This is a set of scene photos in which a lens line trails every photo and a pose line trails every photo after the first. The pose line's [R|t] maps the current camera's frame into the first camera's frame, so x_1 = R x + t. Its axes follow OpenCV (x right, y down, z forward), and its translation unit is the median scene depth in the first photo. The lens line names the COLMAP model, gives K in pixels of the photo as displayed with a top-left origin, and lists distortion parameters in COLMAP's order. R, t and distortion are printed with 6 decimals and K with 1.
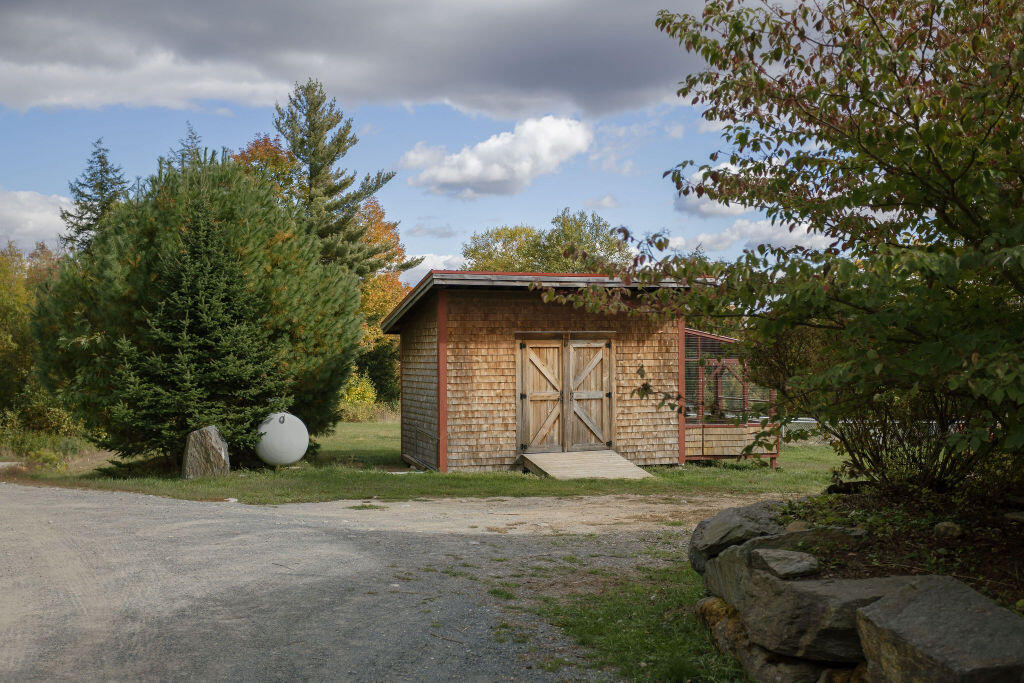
lens RADIAL K [[1174.3, 0, 512.6], [0, 1174.3, 341.5], [0, 0, 1]] dist [0.008523, 0.000000]
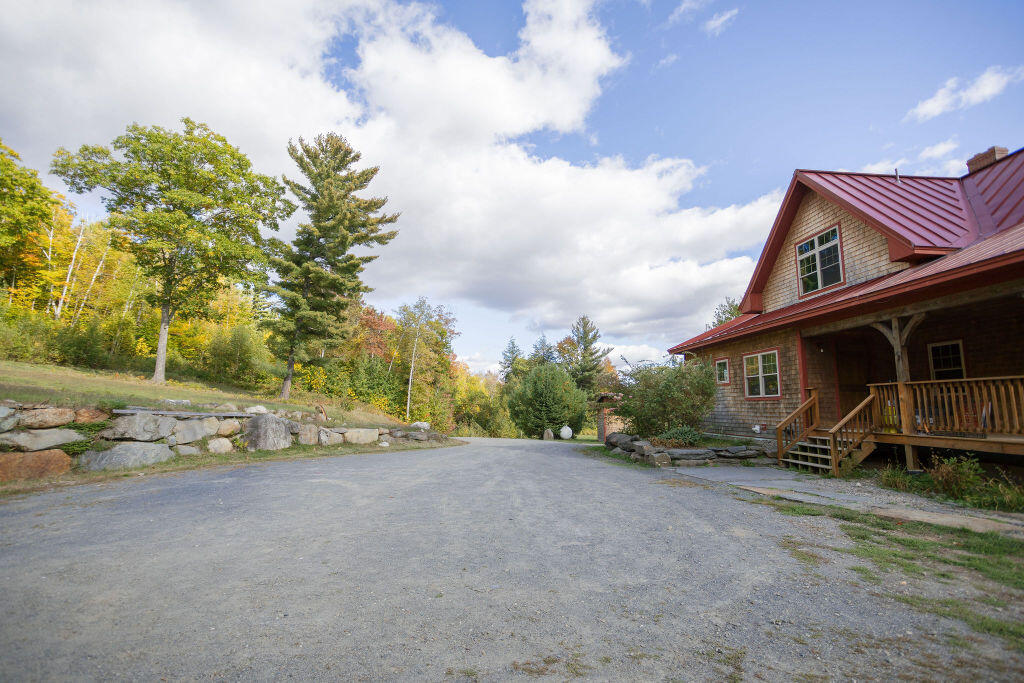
lens RADIAL K [[486.2, 0, 513.3], [0, 486.2, 341.7], [0, 0, 1]] dist [0.002670, 0.000261]
pose [[0.947520, -0.029400, -0.318342, 0.040249], [-0.014076, 0.990960, -0.133415, -0.001012], [0.319387, 0.130894, 0.938541, -0.156248]]
